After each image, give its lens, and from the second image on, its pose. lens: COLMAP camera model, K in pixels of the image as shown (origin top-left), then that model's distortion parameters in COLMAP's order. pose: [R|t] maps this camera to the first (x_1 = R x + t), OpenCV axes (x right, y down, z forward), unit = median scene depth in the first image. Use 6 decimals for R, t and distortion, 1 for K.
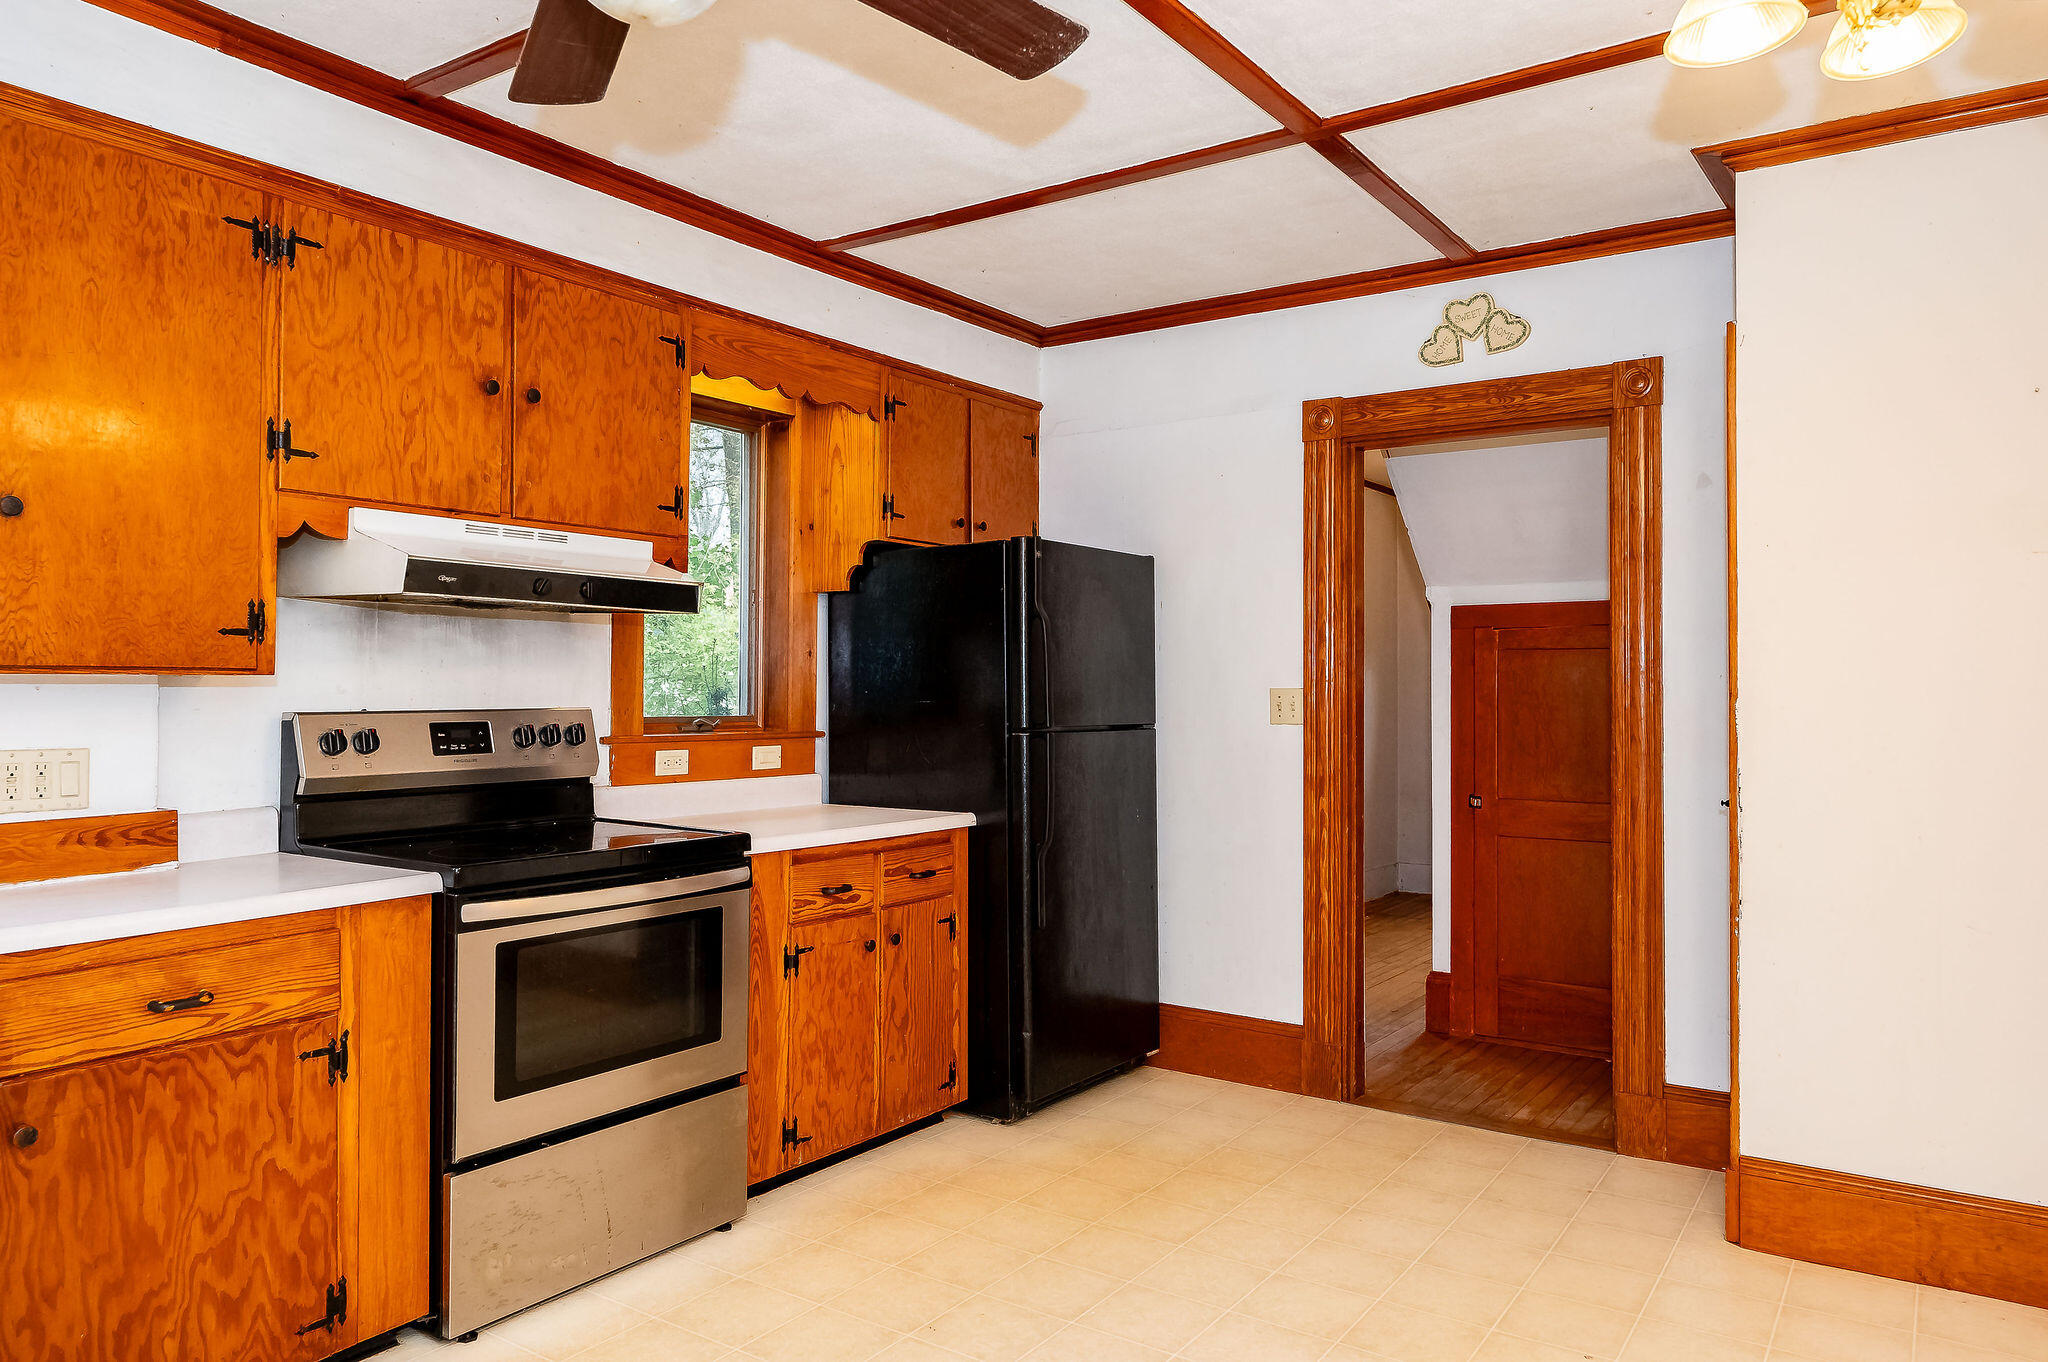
lens RADIAL K [[1356.2, 0, 1030.0], [0, 1356.2, 671.1], [0, 0, 1]] dist [-0.005889, -0.000755]
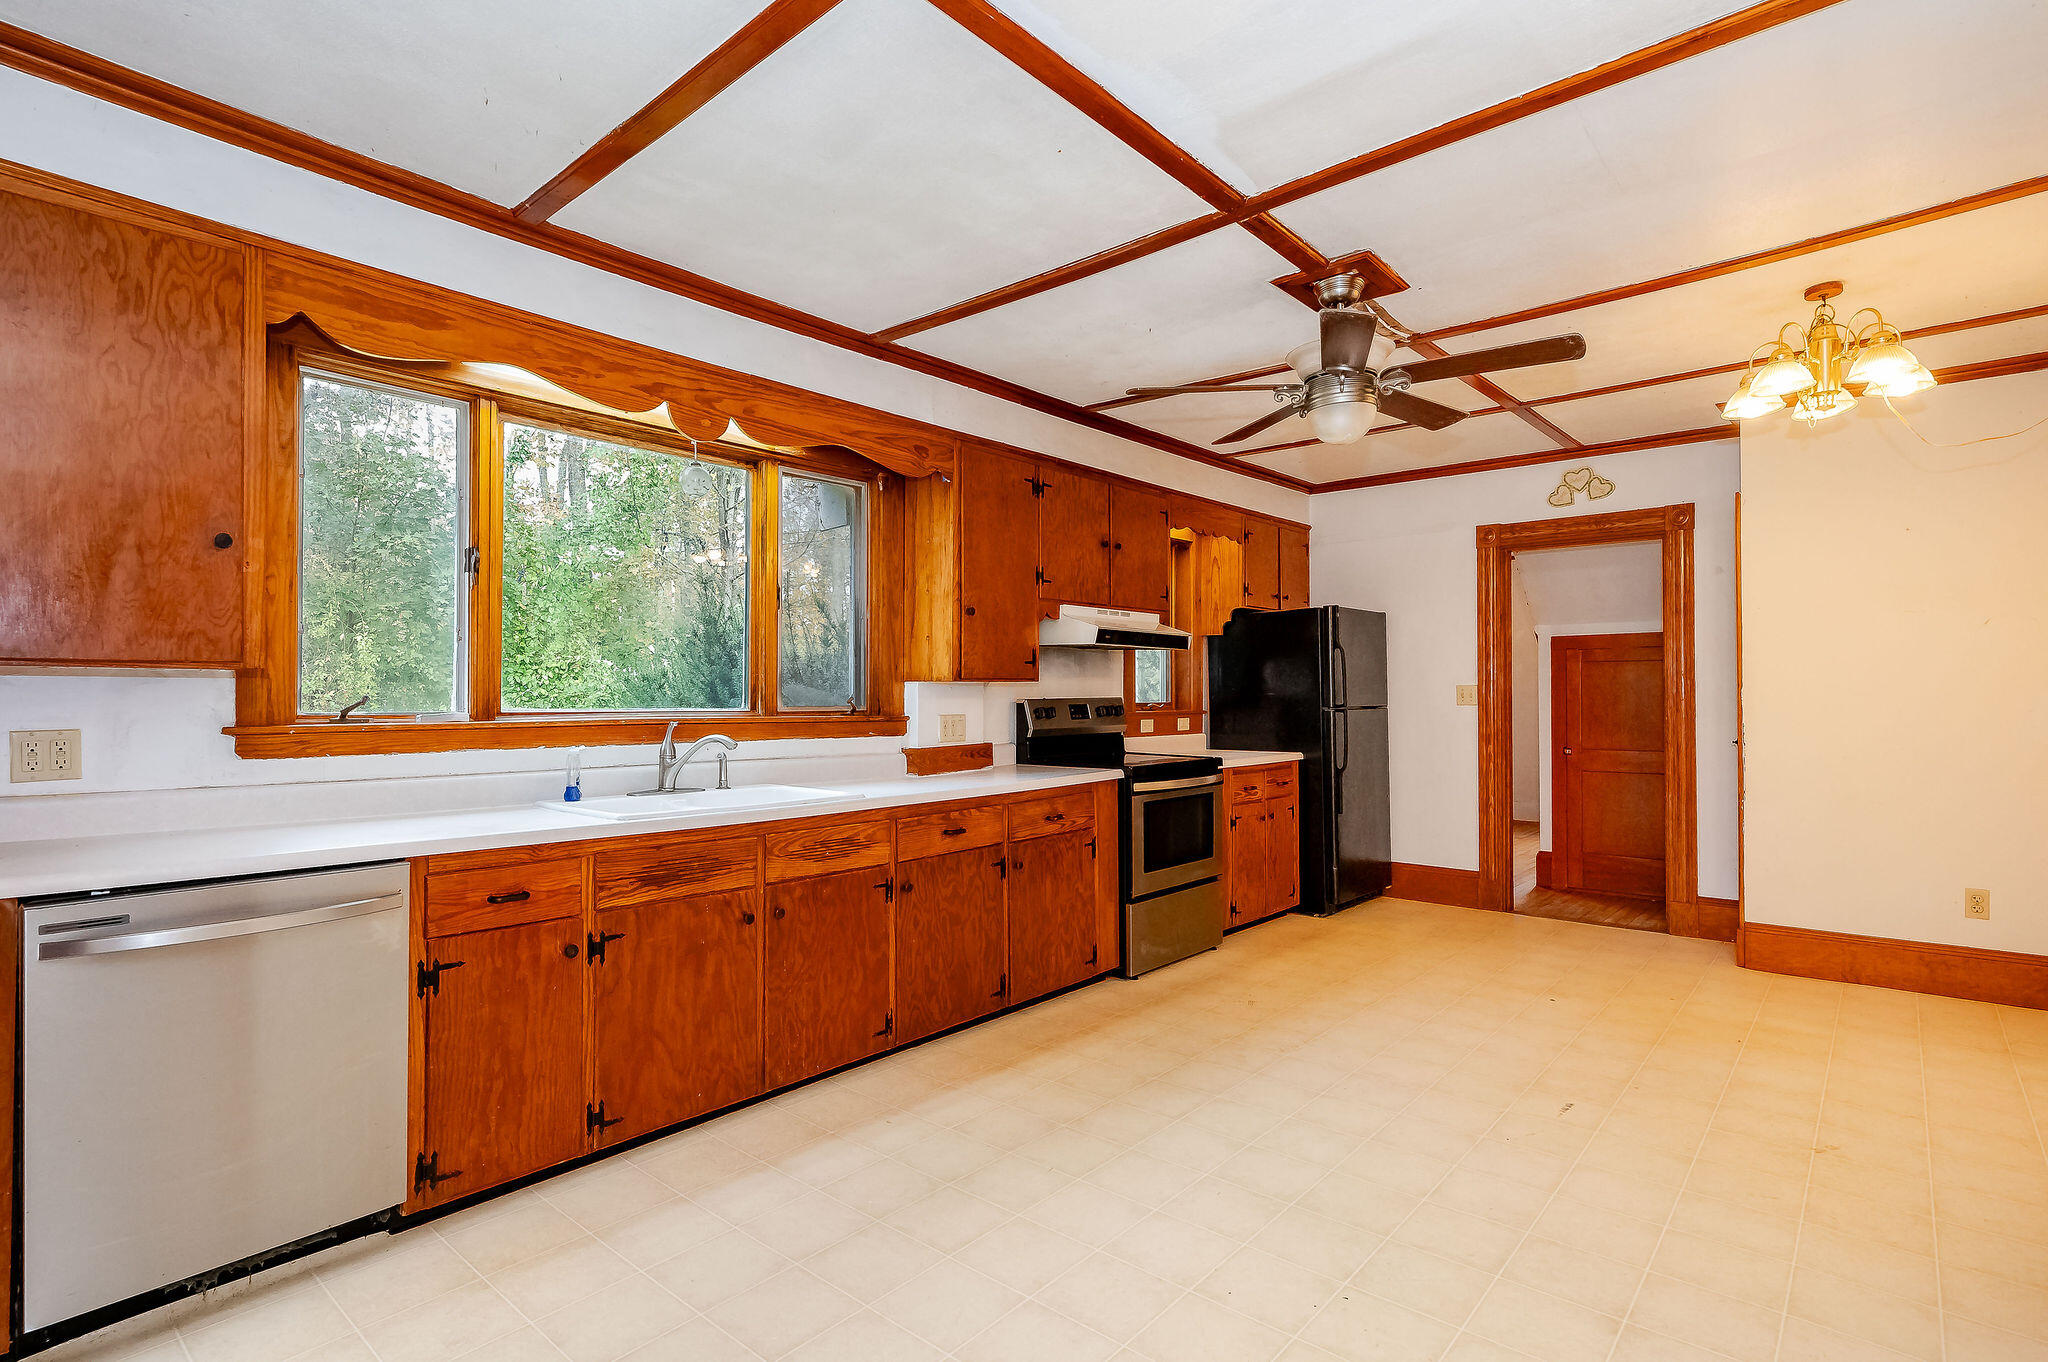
lens RADIAL K [[998.5, 0, 1012.8], [0, 998.5, 686.9], [0, 0, 1]] dist [-0.016972, 0.000210]
pose [[0.991697, -0.009372, -0.128257, -0.308857], [0.010336, 0.999923, 0.006851, -0.000144], [0.128183, -0.008120, 0.991717, -0.500931]]
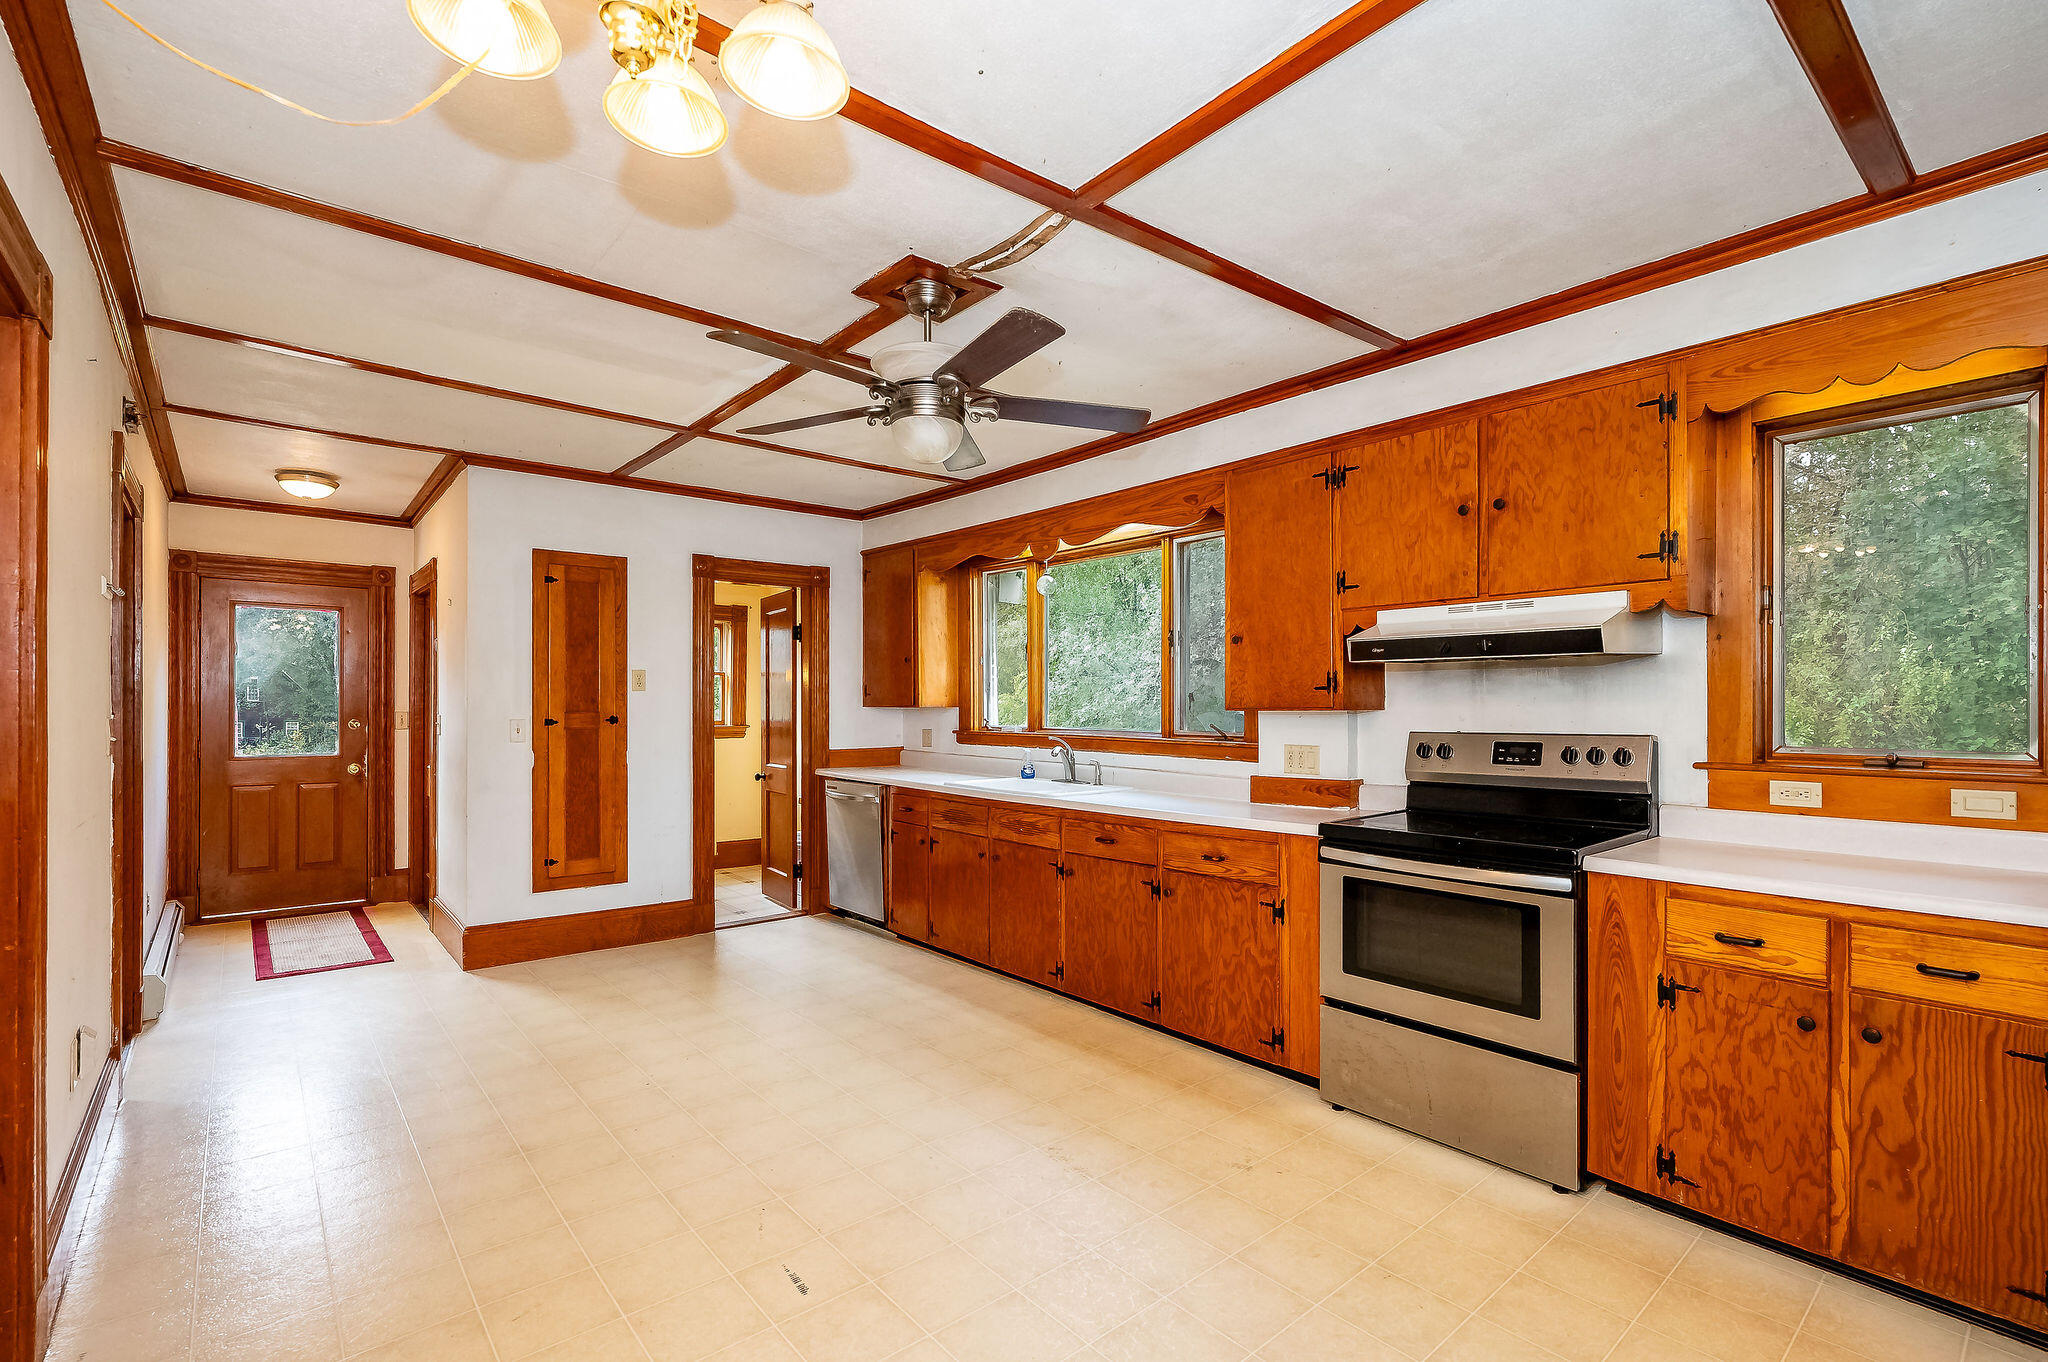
lens RADIAL K [[932.3, 0, 1037.5], [0, 932.3, 707.7], [0, 0, 1]] dist [0.001269, 0.000608]
pose [[-0.264271, -0.005662, -0.964432, 0.613581], [0.012874, 0.999873, -0.009398, 0.004523], [0.964362, -0.014899, -0.264165, 0.739198]]
